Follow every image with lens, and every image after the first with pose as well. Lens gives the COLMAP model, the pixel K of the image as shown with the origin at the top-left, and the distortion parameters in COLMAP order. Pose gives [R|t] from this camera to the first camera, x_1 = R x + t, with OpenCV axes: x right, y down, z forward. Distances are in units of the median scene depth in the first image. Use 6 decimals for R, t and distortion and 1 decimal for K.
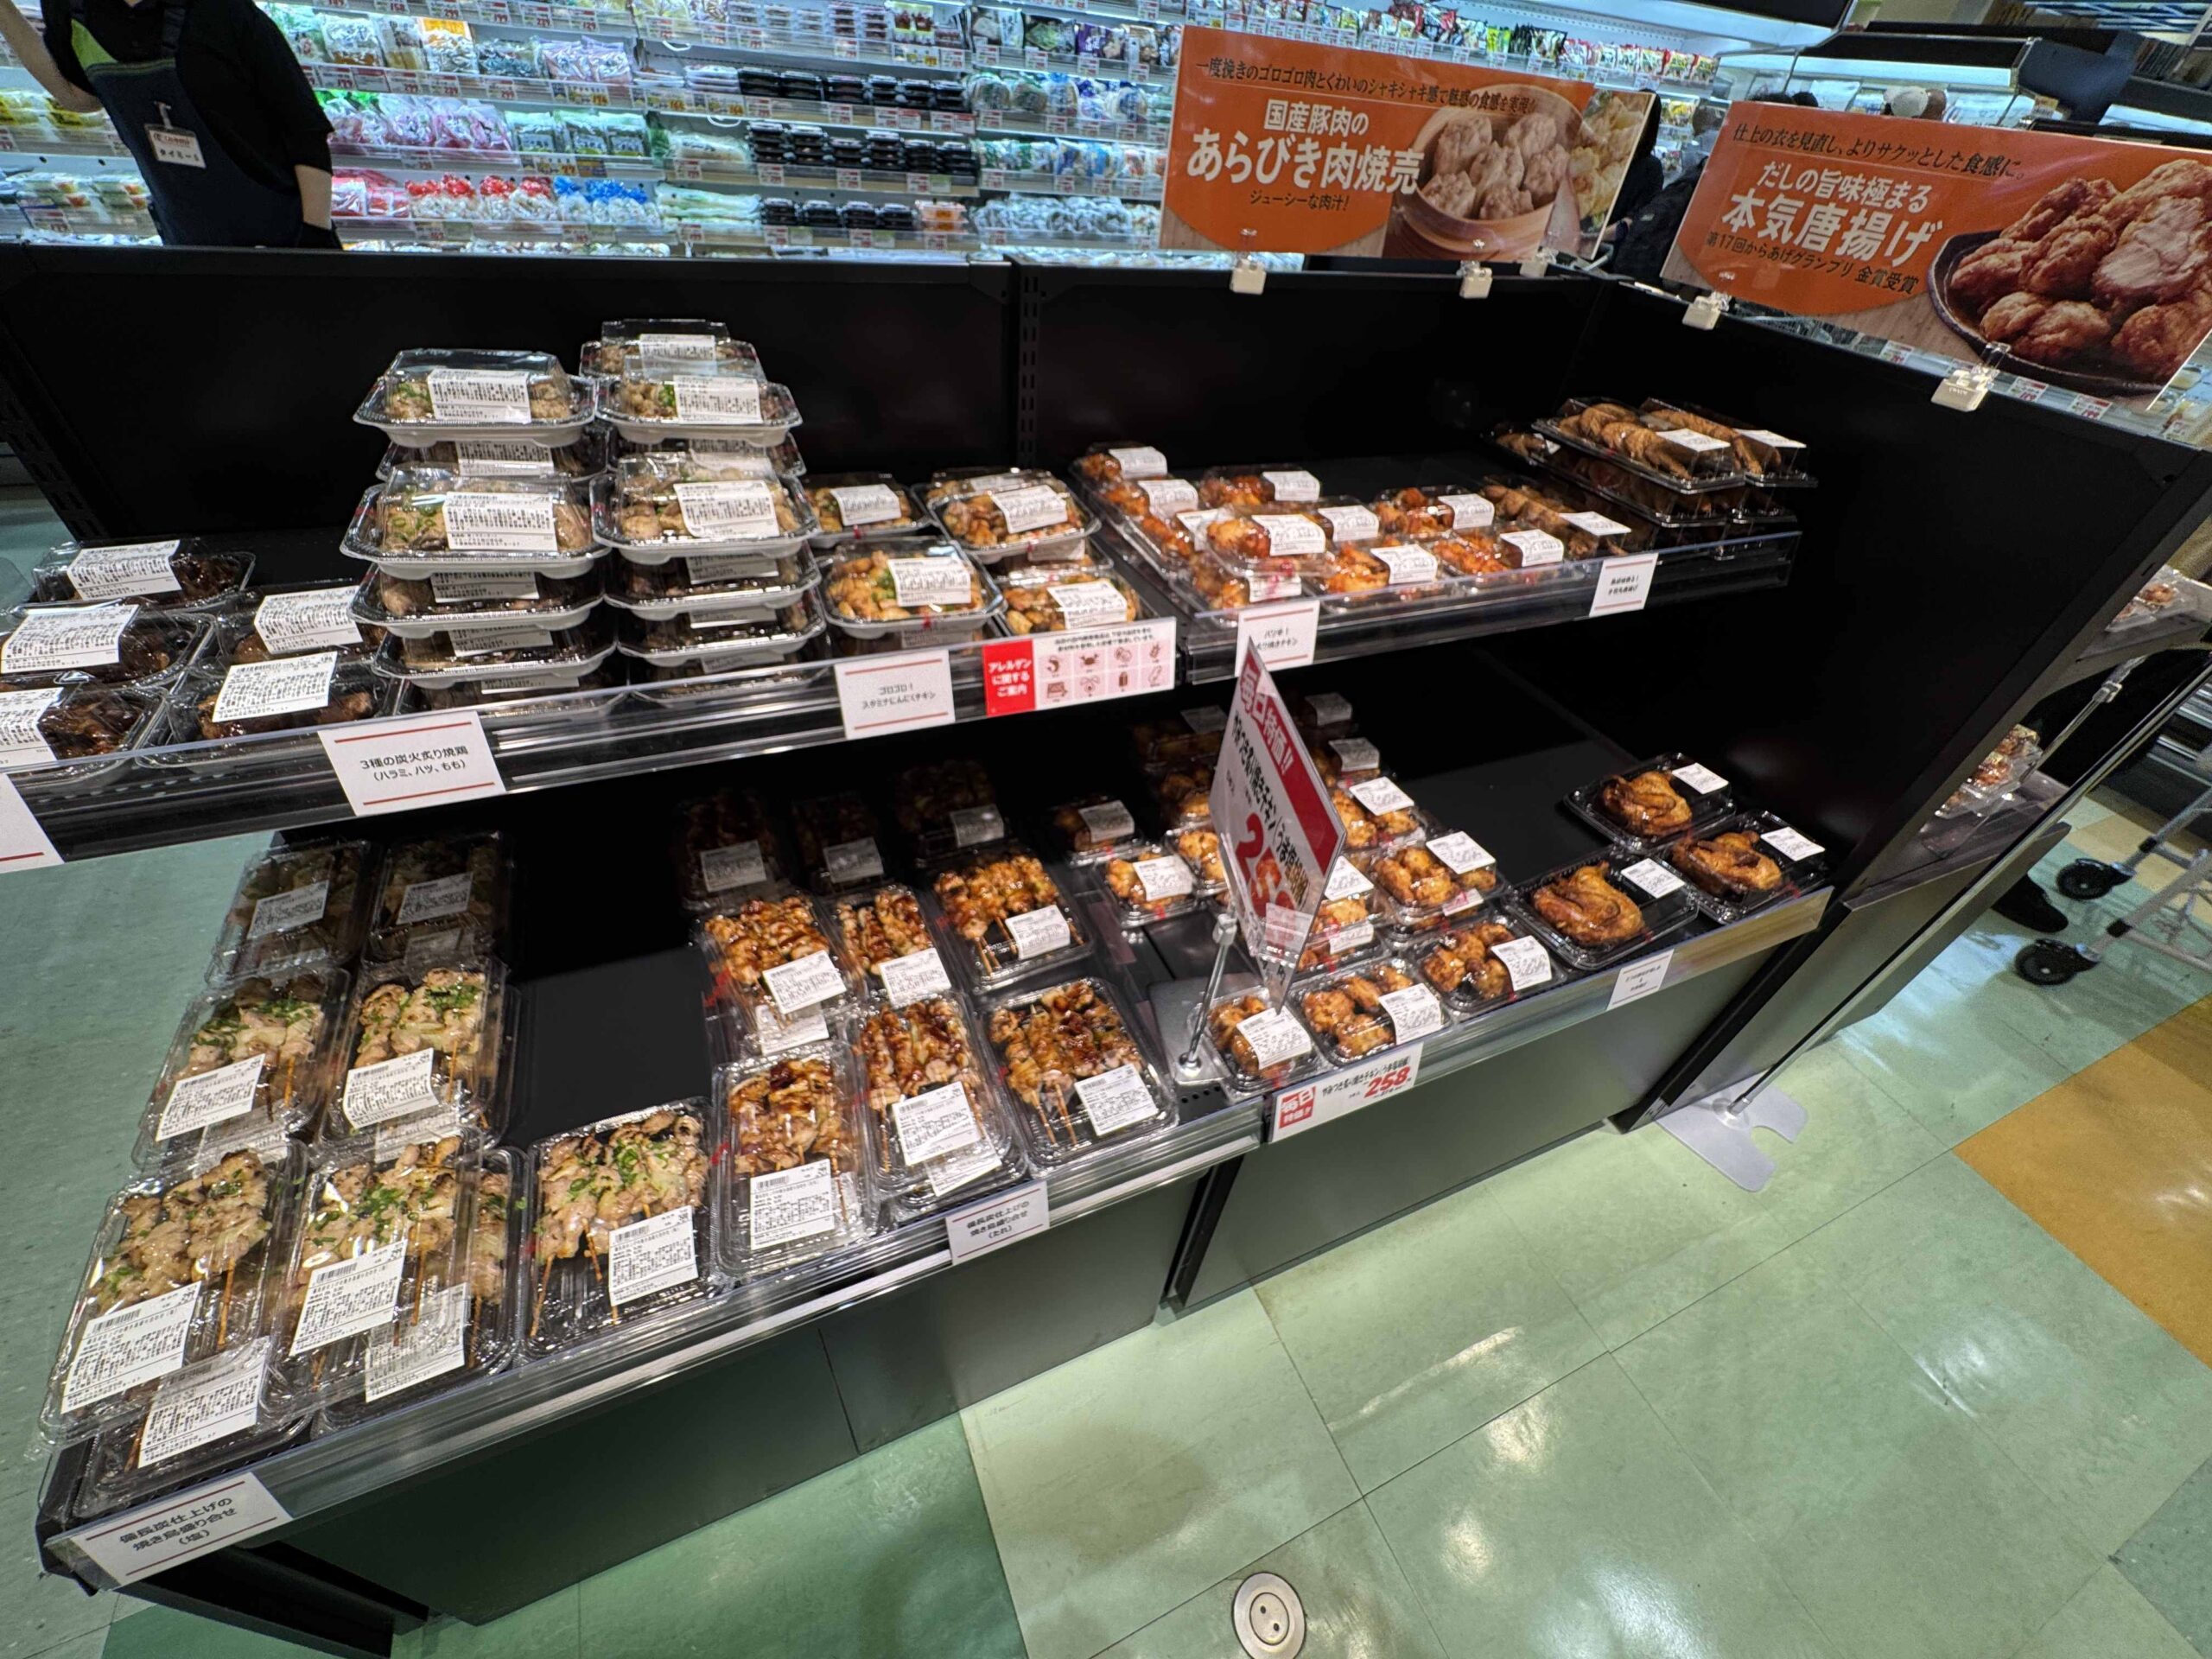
lens RADIAL K [[888.7, 0, 1106.0], [0, 888.7, 829.5], [0, 0, 1]] dist [-0.001470, -0.000227]
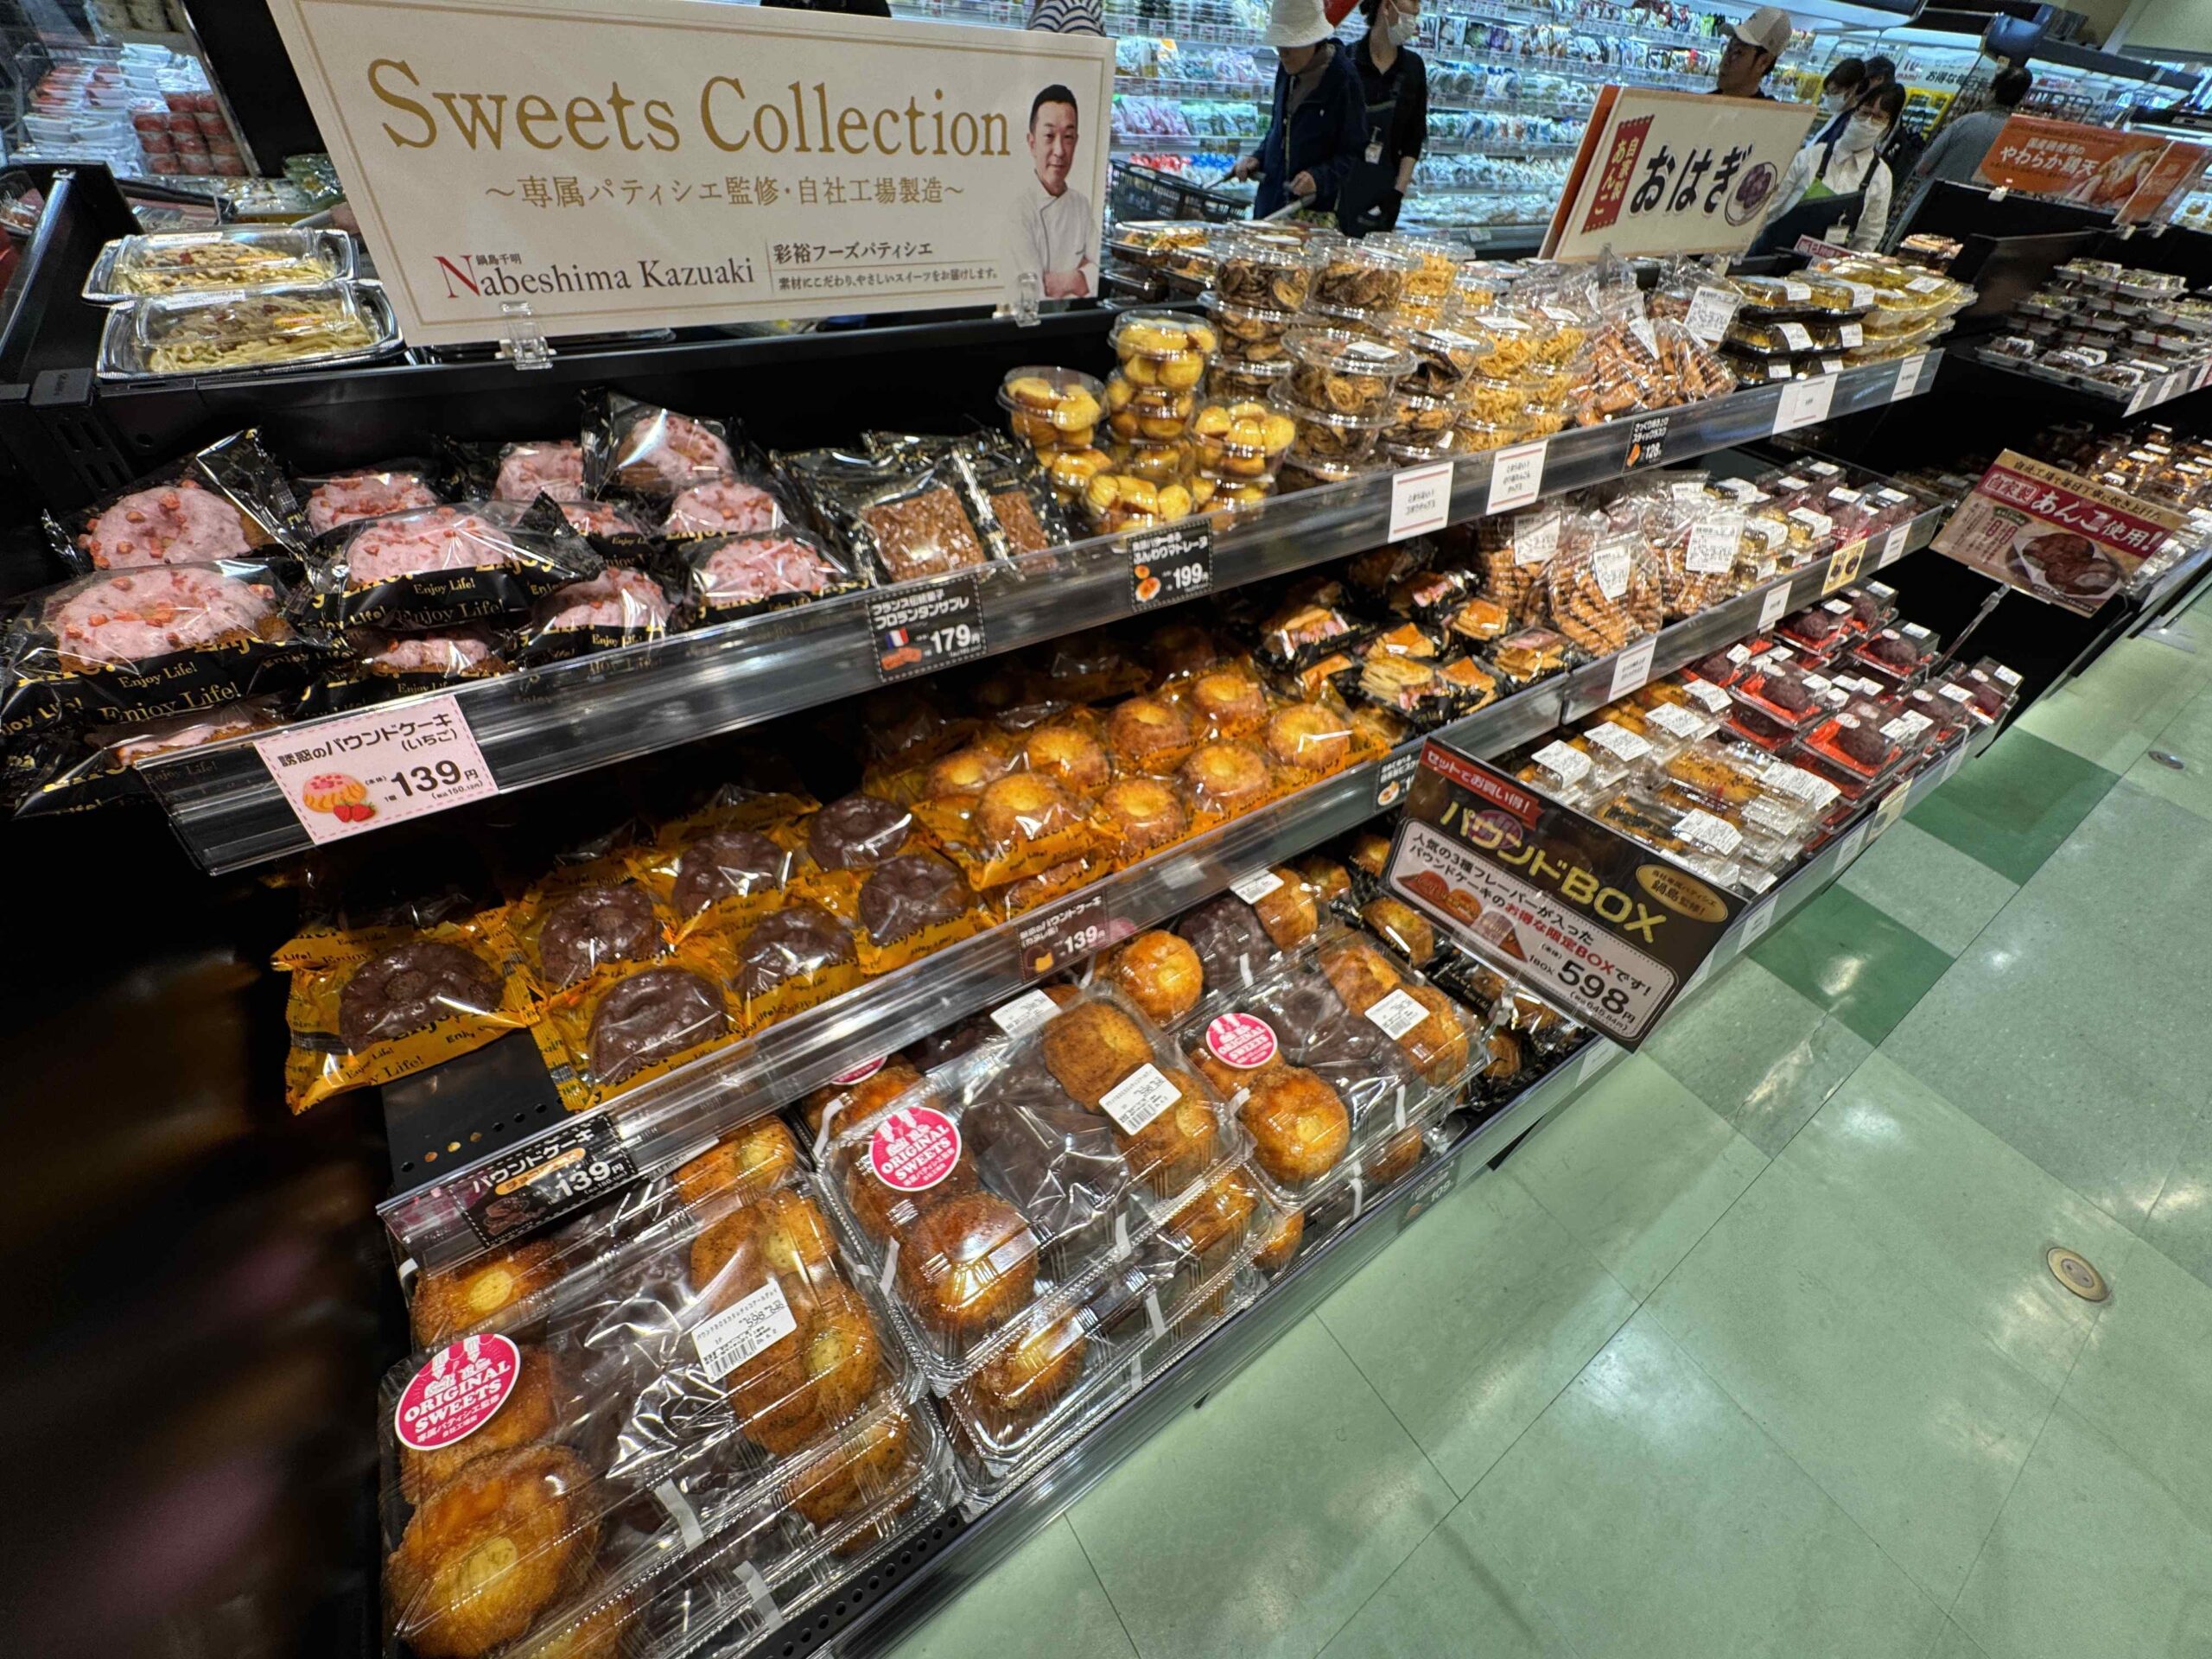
lens RADIAL K [[888.7, 0, 1106.0], [0, 888.7, 829.5], [0, 0, 1]] dist [-0.001470, -0.000227]
pose [[0.983816, -0.121976, 0.131254, -0.933087], [0.114238, 0.991326, 0.064979, 0.165118], [-0.138042, -0.048934, 0.989217, -0.331498]]
